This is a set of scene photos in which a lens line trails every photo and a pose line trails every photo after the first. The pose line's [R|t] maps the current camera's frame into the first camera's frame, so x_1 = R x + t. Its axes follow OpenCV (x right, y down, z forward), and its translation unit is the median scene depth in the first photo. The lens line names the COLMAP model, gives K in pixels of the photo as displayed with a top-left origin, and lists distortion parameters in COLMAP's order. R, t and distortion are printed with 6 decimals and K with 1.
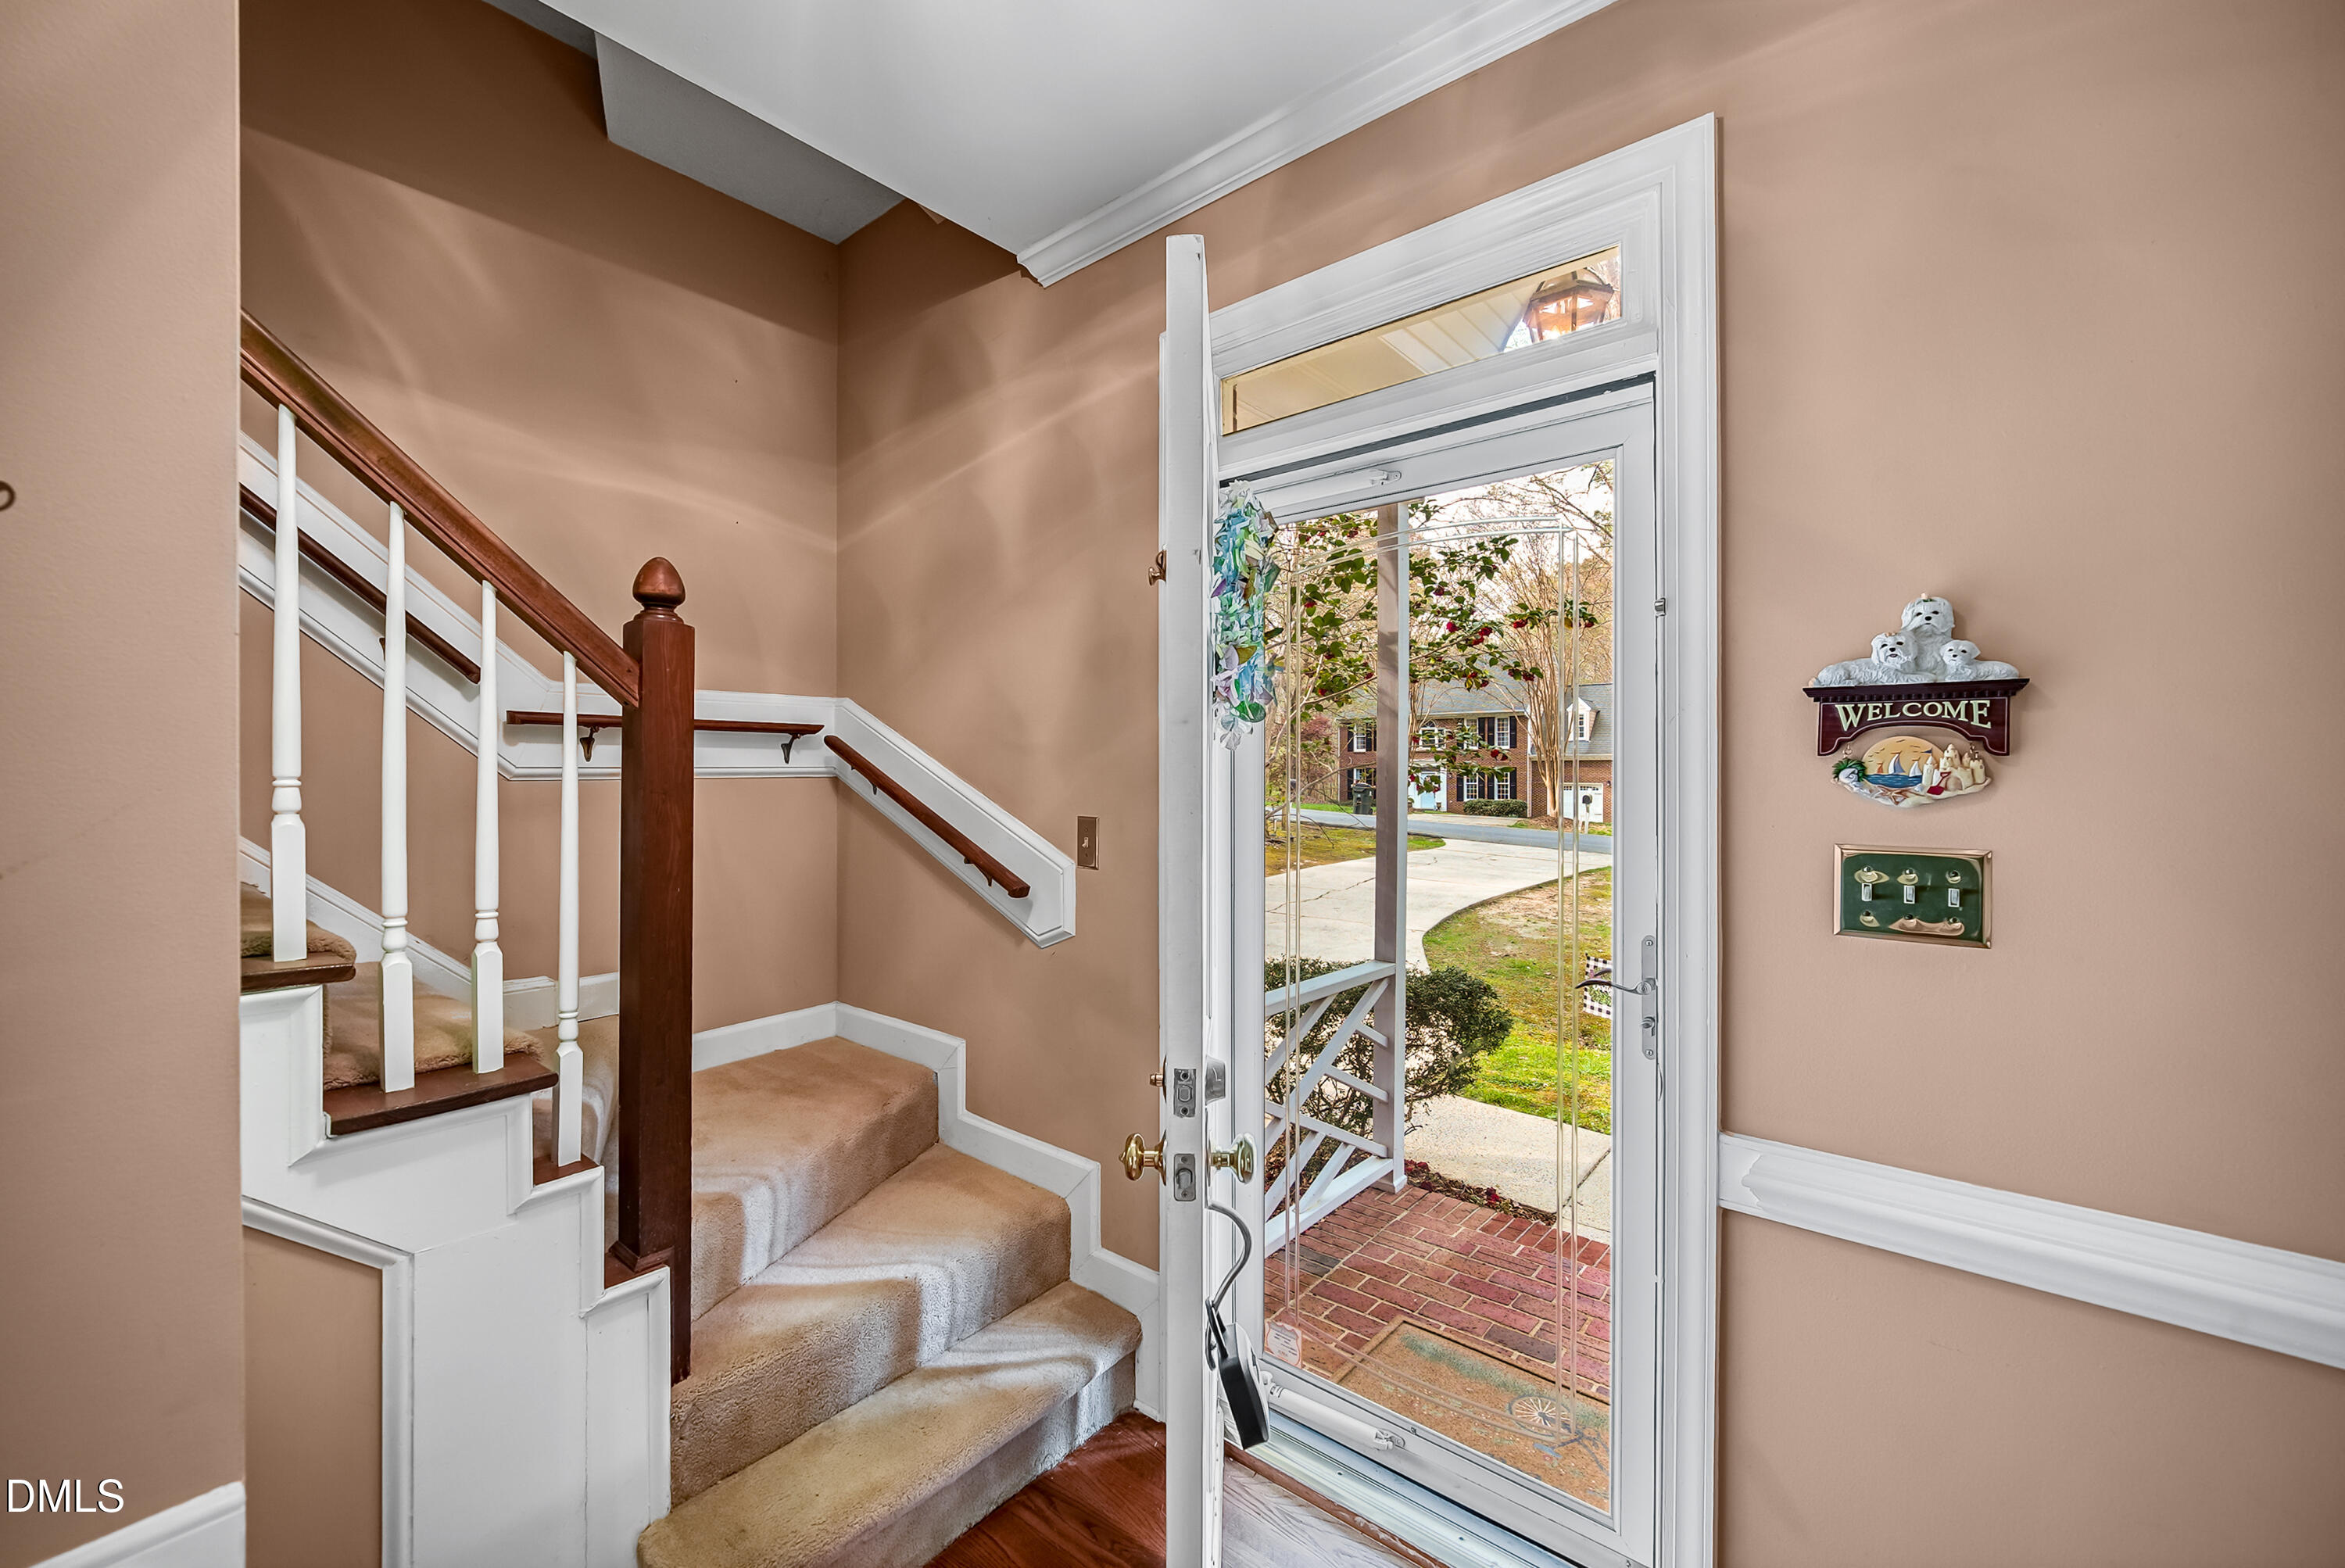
lens RADIAL K [[935.3, 0, 1177.5], [0, 935.3, 764.4], [0, 0, 1]] dist [-0.007973, 0.000205]
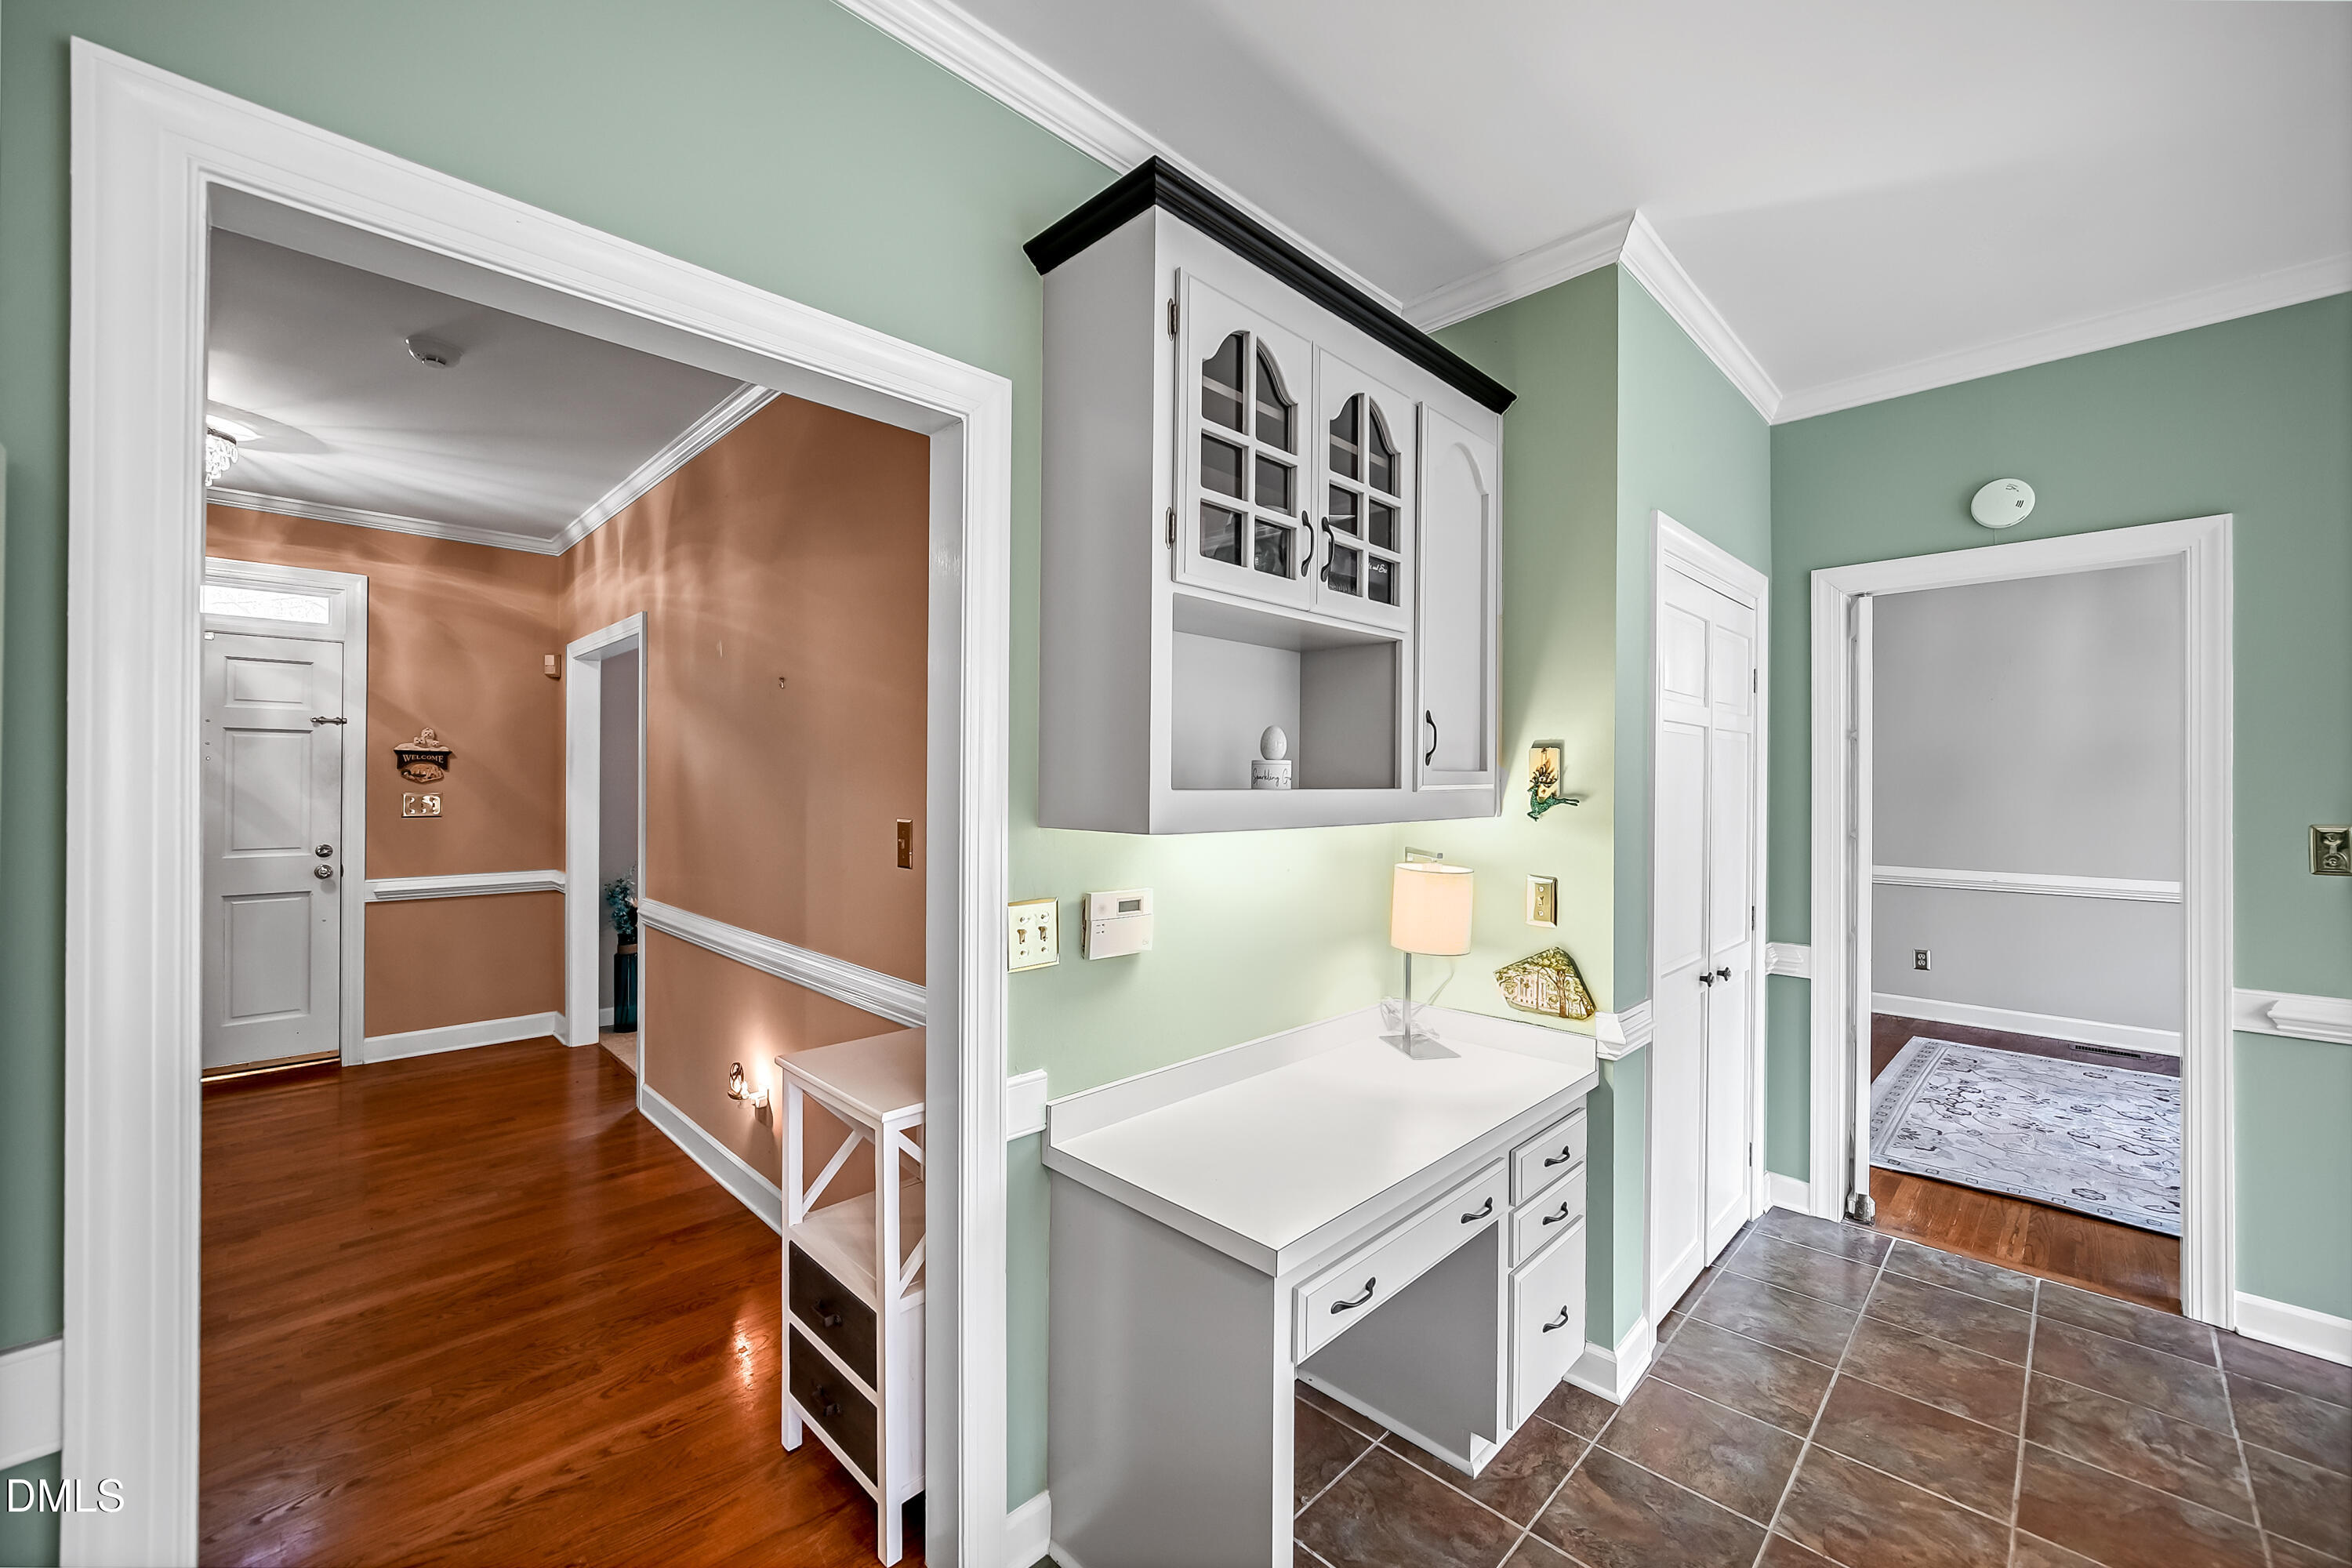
lens RADIAL K [[919.9, 0, 1180.5], [0, 919.9, 776.0], [0, 0, 1]] dist [-0.009462, 0.000078]
pose [[0.085966, 0.001585, 0.996297, -2.372279], [-0.009528, 0.999954, -0.000769, -0.008418], [-0.996253, -0.009427, 0.085977, -2.144996]]
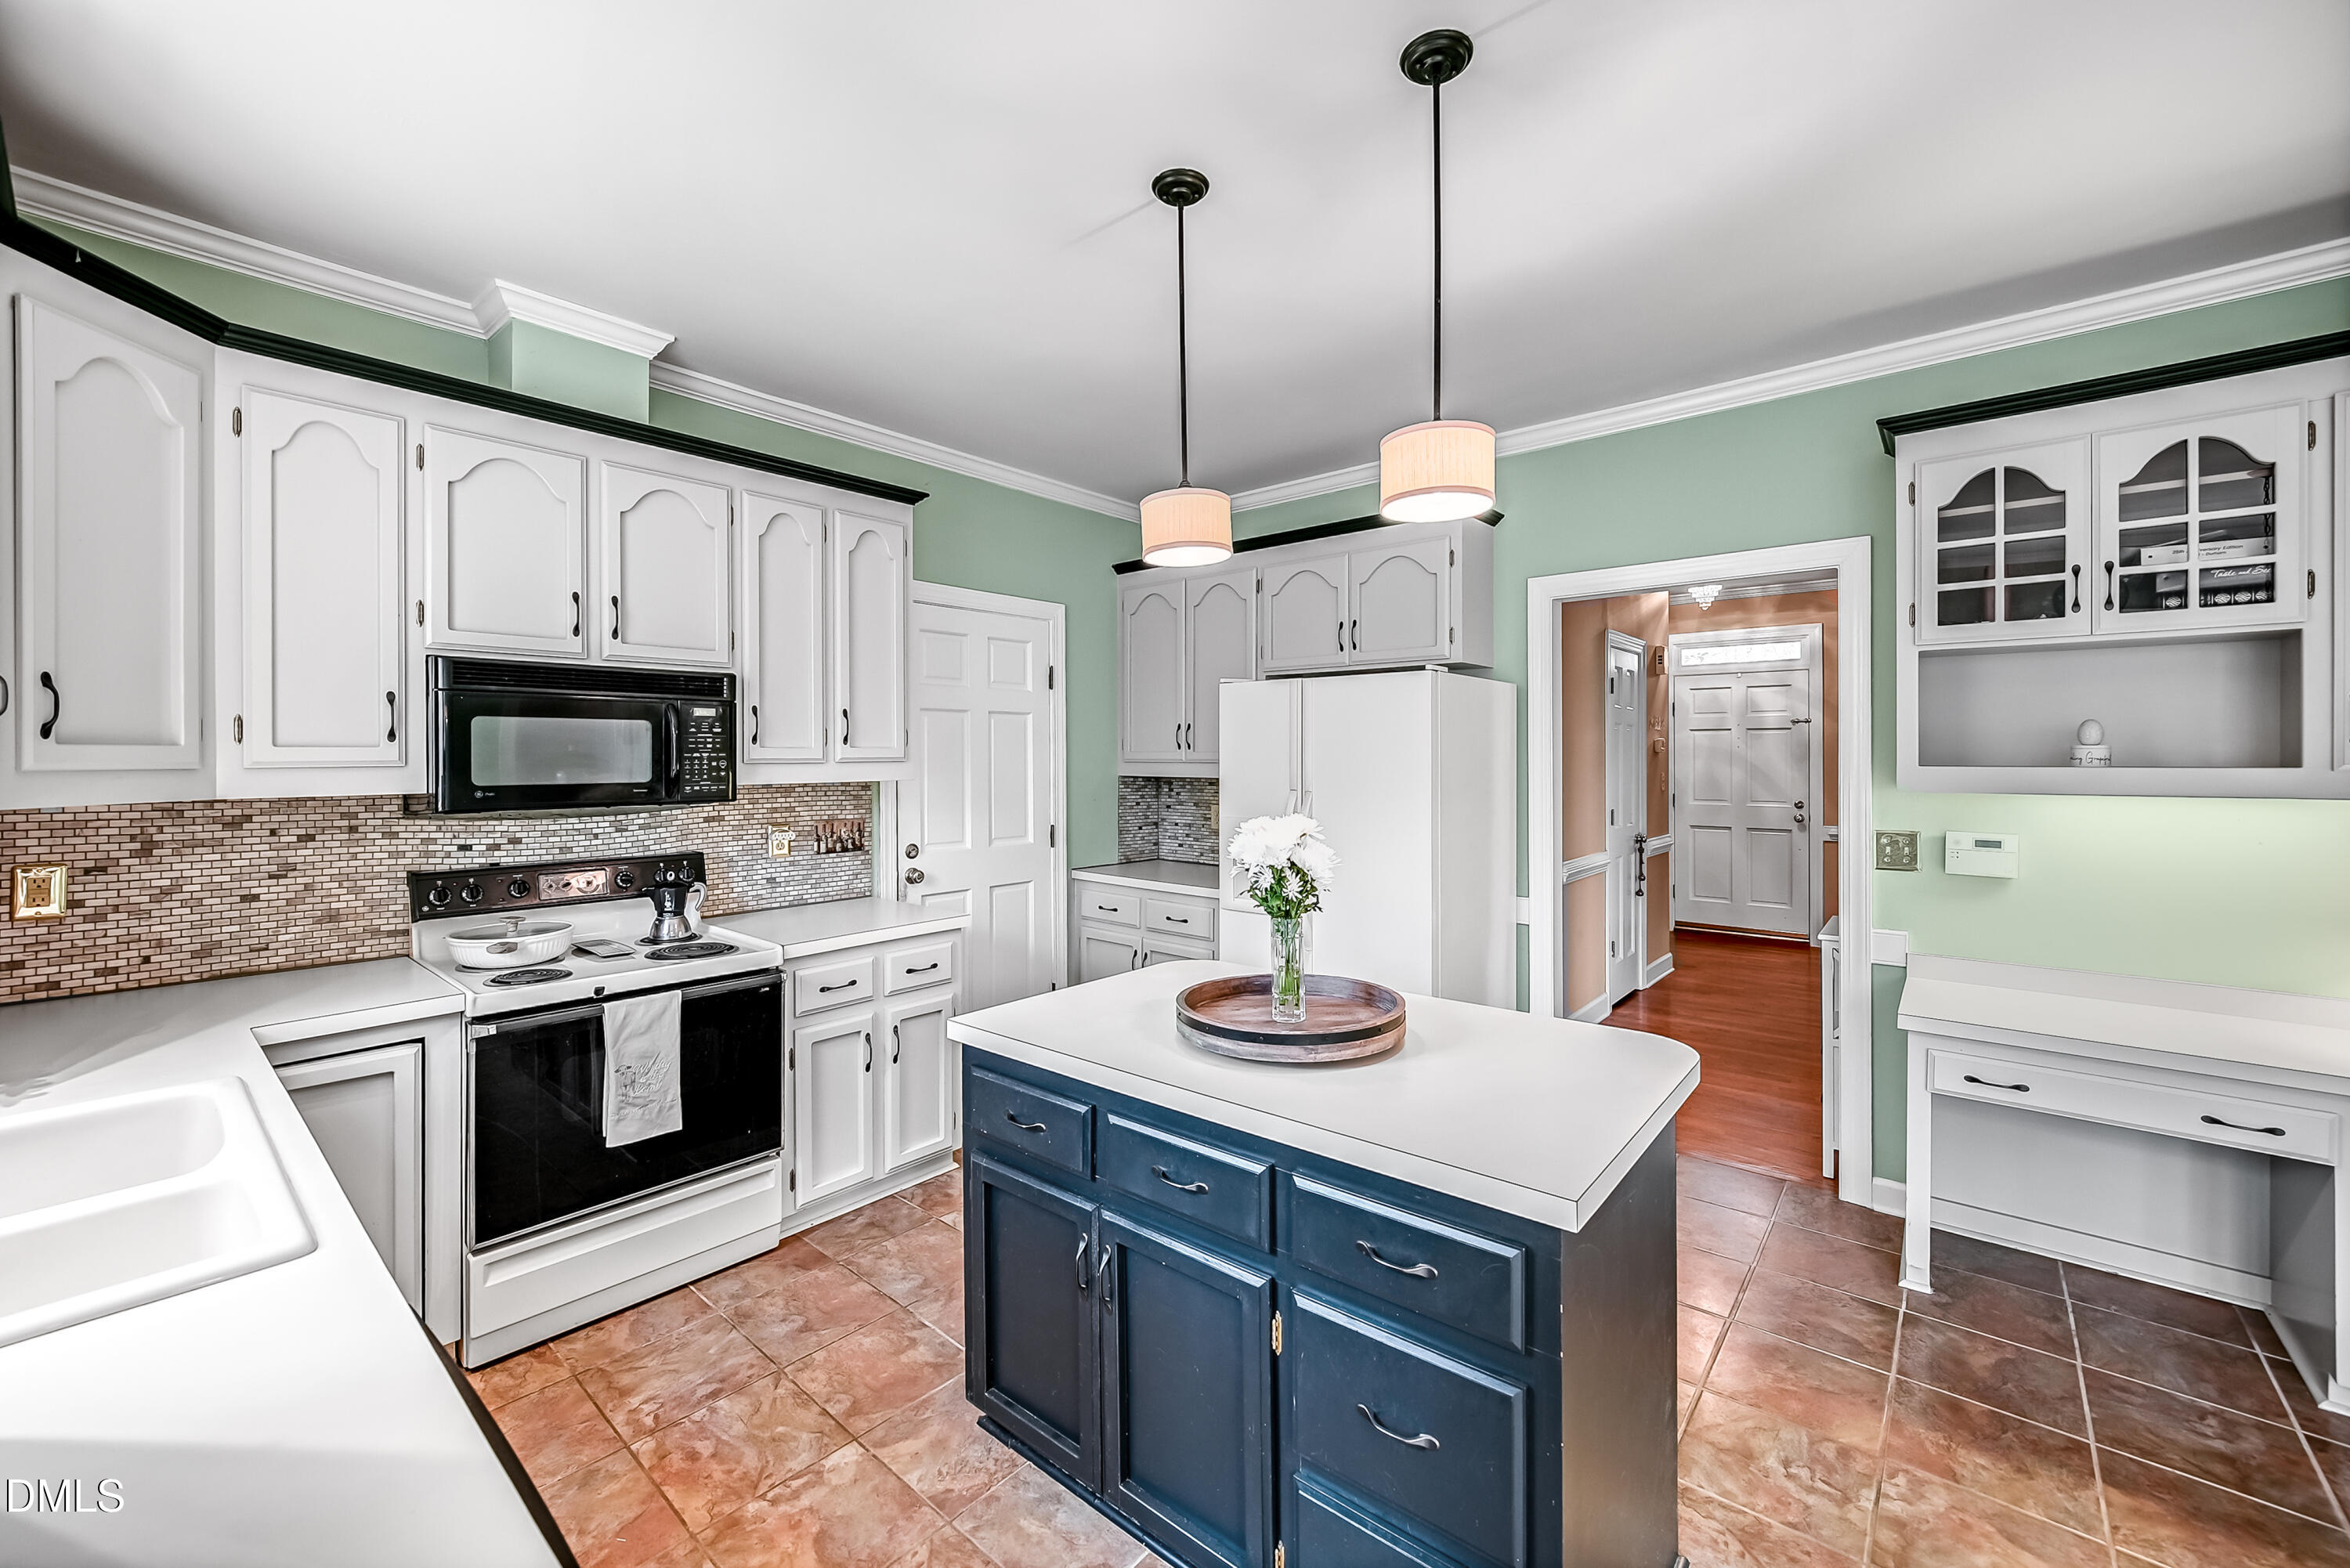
lens RADIAL K [[933.3, 0, 1170.4], [0, 933.3, 760.0], [0, 0, 1]] dist [-0.005721, 0.000222]
pose [[0.999891, -0.005387, -0.013716, -2.782314], [0.005522, 0.999937, 0.009785, -0.031832], [0.013662, -0.009860, 0.999858, -3.941650]]
